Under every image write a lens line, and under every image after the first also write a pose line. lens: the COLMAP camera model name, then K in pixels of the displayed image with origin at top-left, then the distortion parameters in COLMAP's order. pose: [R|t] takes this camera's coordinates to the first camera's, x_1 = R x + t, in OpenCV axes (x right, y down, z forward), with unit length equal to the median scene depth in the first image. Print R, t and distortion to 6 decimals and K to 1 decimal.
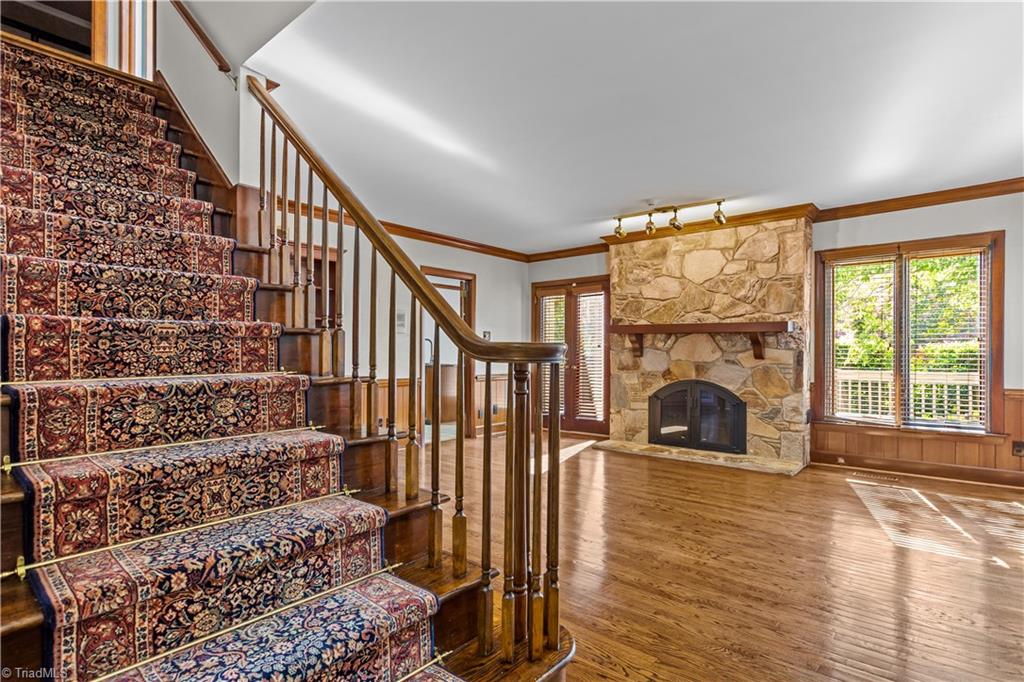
lens RADIAL K [[518.9, 0, 512.2], [0, 518.9, 354.2], [0, 0, 1]] dist [-0.001602, 0.000150]
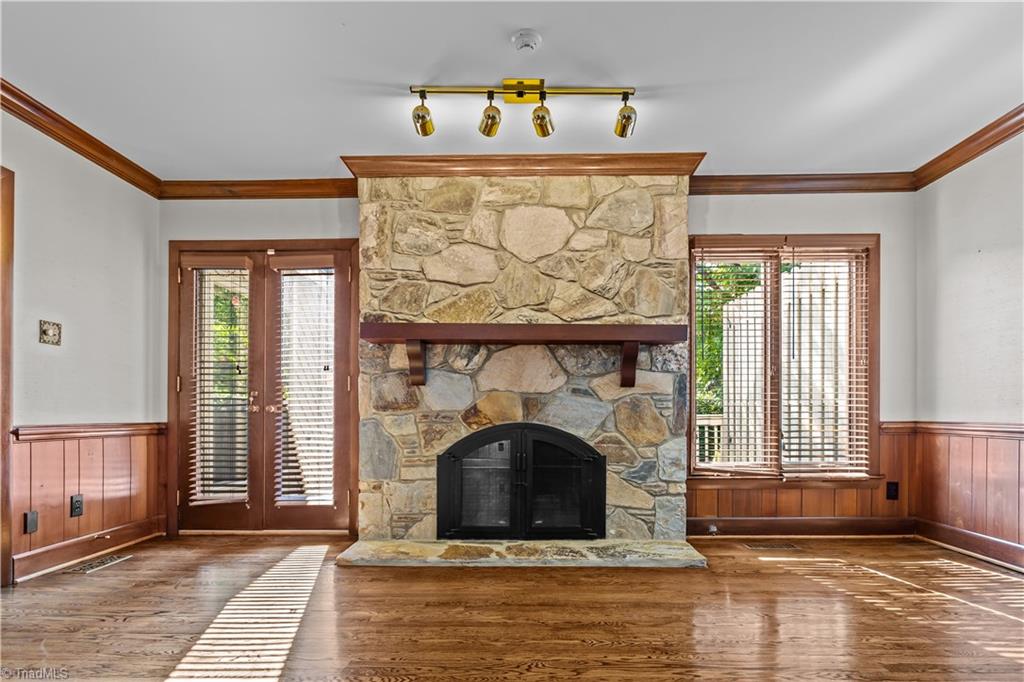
lens RADIAL K [[520.9, 0, 514.1], [0, 520.9, 409.3], [0, 0, 1]] dist [-0.014131, 0.000054]
pose [[0.766311, -0.000173, 0.642470, -0.038904], [0.003162, 0.999989, -0.003502, 0.037207], [-0.642463, 0.004715, 0.766303, 0.572197]]
